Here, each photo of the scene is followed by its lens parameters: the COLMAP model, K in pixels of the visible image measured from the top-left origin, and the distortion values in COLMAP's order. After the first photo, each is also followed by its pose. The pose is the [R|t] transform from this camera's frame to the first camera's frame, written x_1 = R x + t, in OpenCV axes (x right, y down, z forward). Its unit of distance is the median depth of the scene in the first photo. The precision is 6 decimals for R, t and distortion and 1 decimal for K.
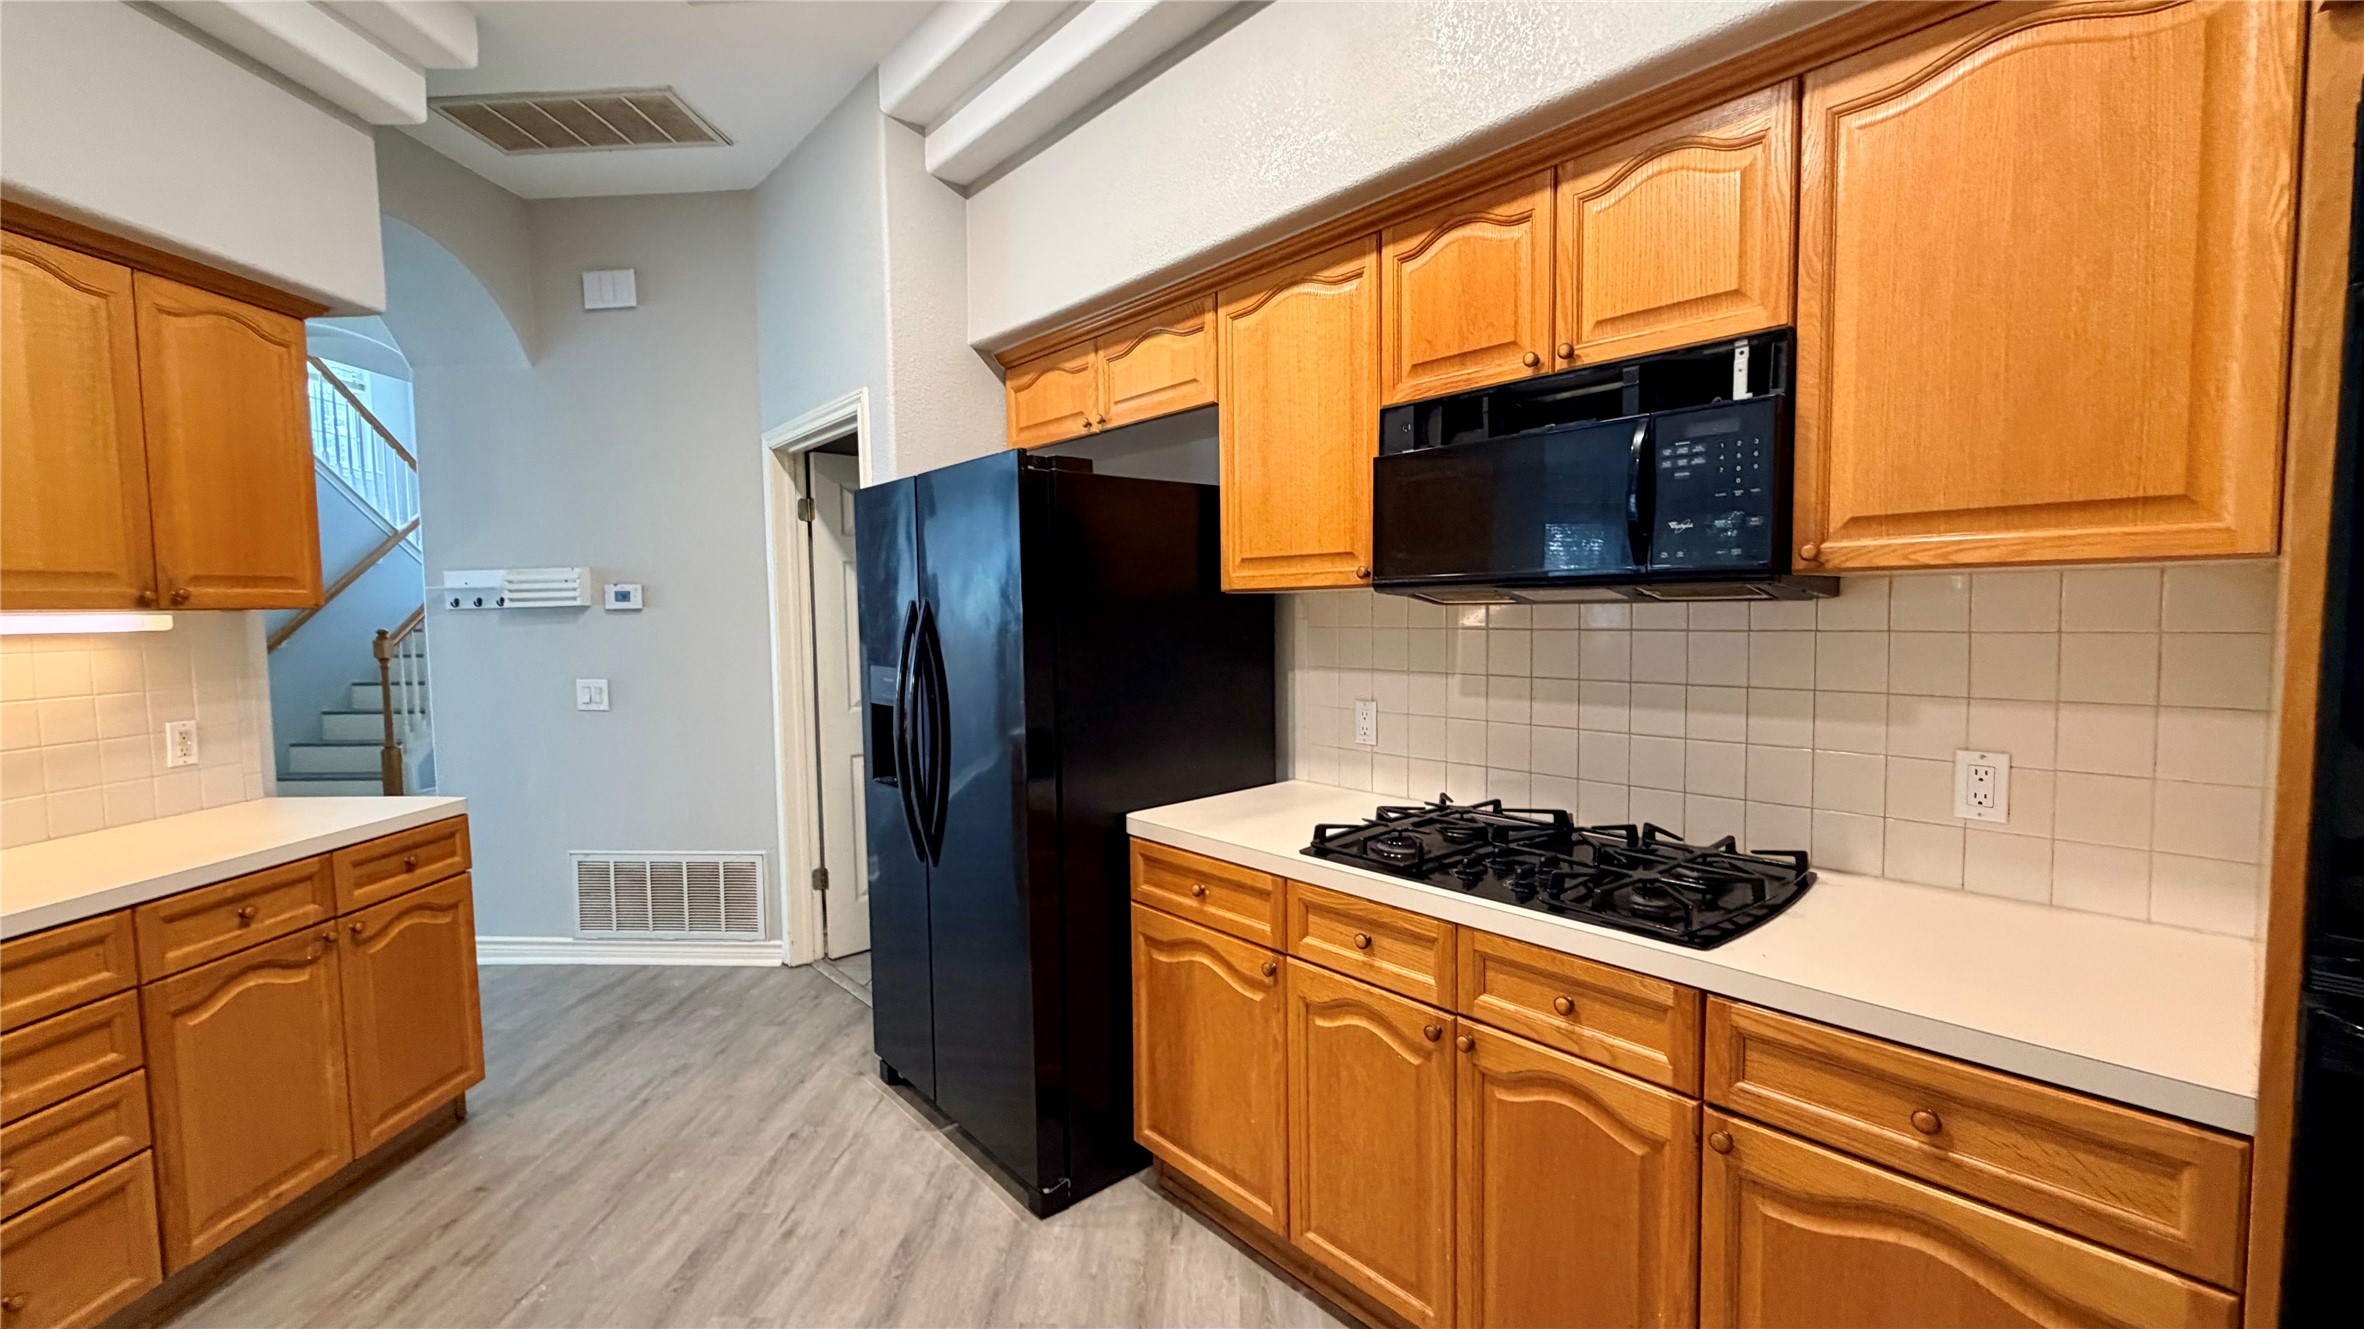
lens RADIAL K [[946.1, 0, 1175.3], [0, 946.1, 664.5], [0, 0, 1]] dist [0.000796, -0.000227]
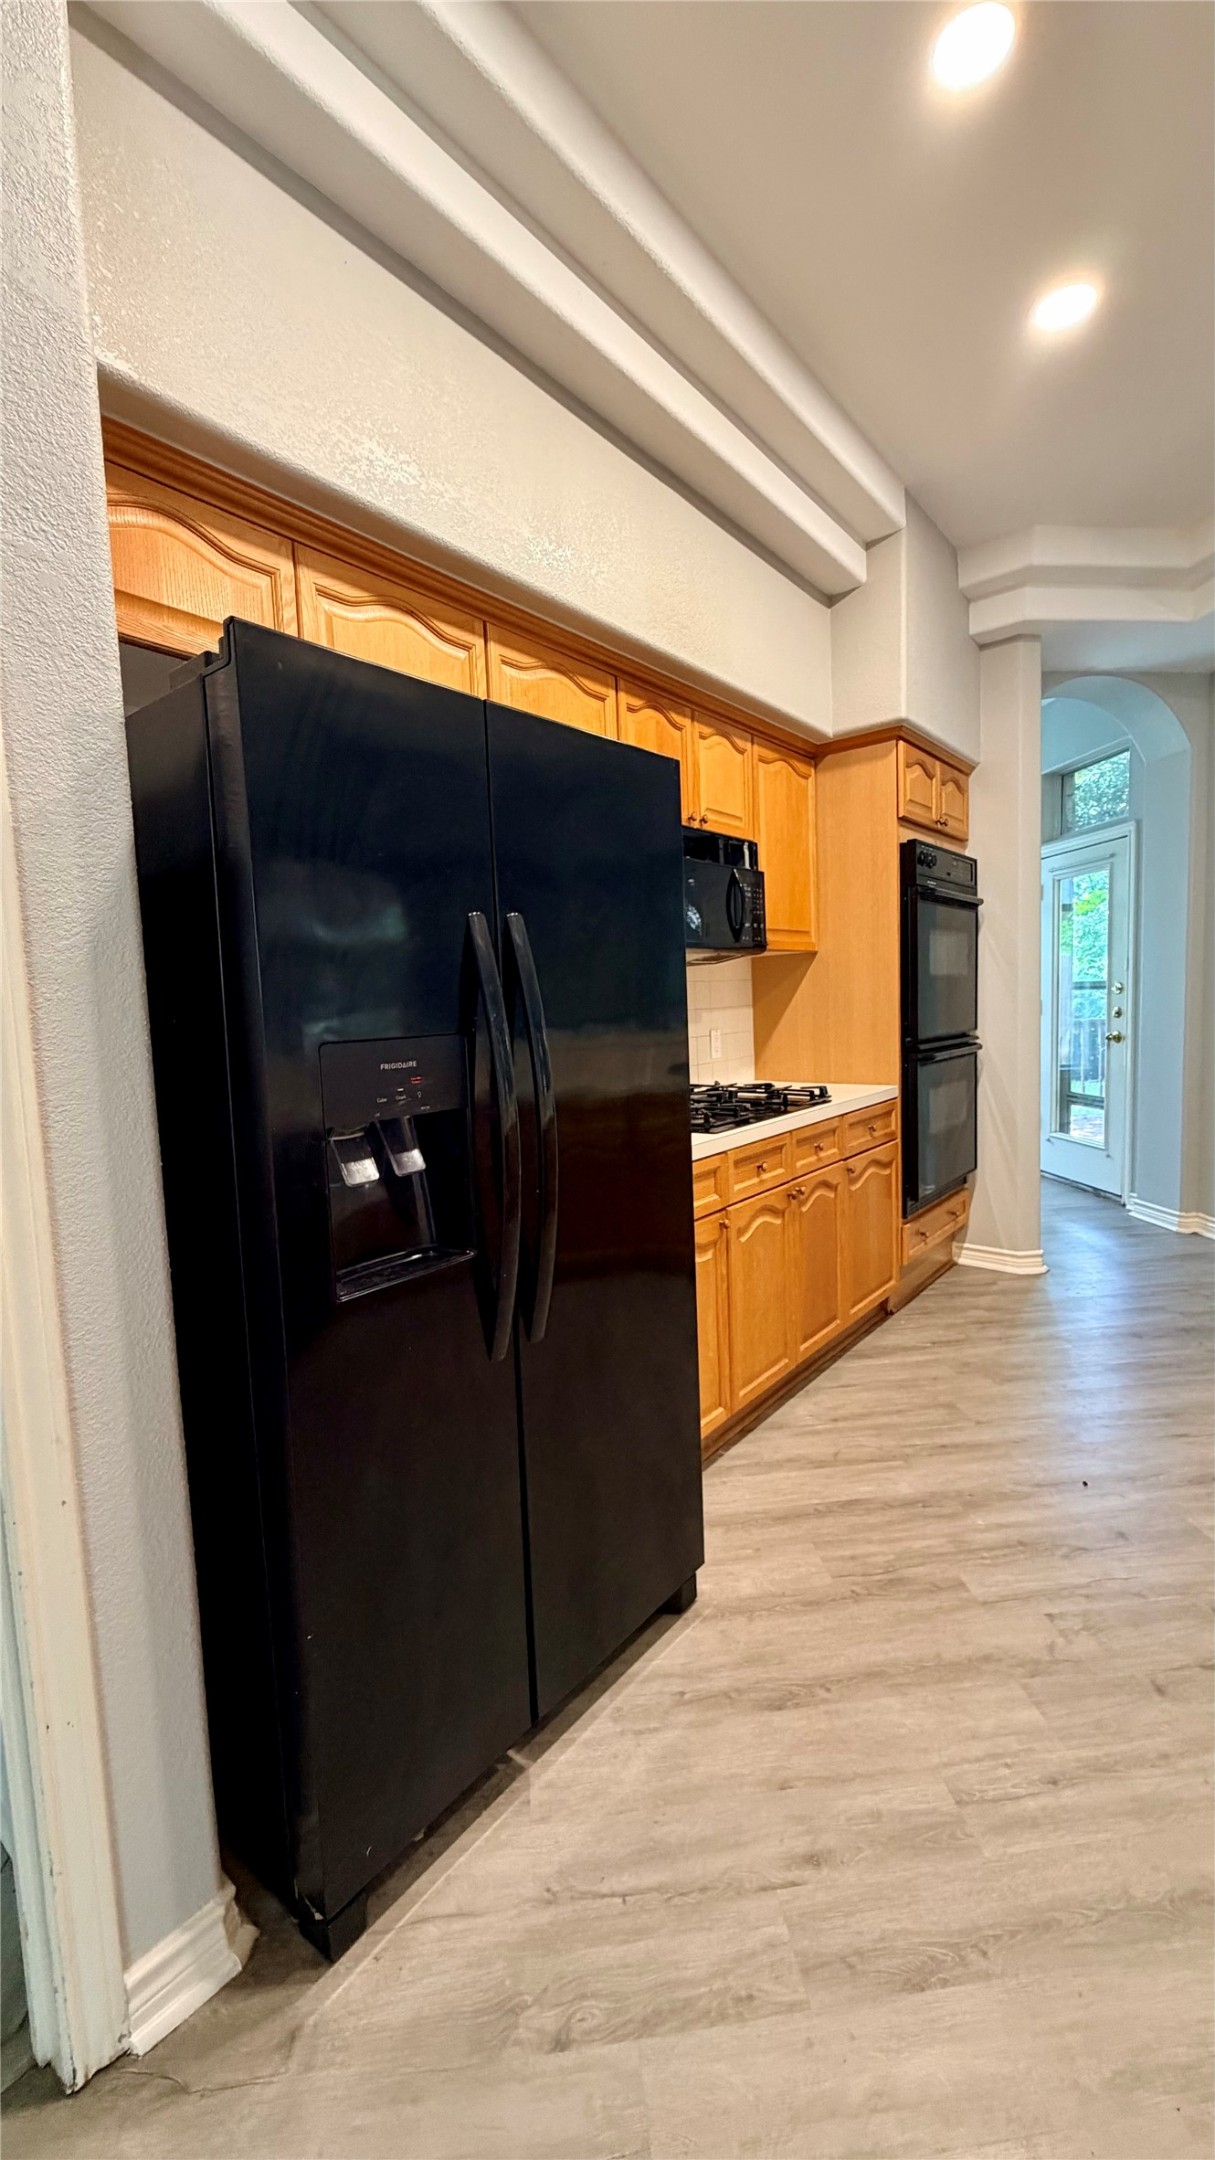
lens RADIAL K [[864.5, 0, 623.5], [0, 864.5, 1073.4], [0, 0, 1]] dist [0.000796, -0.000227]
pose [[-0.177974, -0.063737, 0.981969, -1.029172], [0.101432, 0.991396, 0.082732, -0.004700], [-0.978794, 0.114327, -0.169978, 1.278205]]
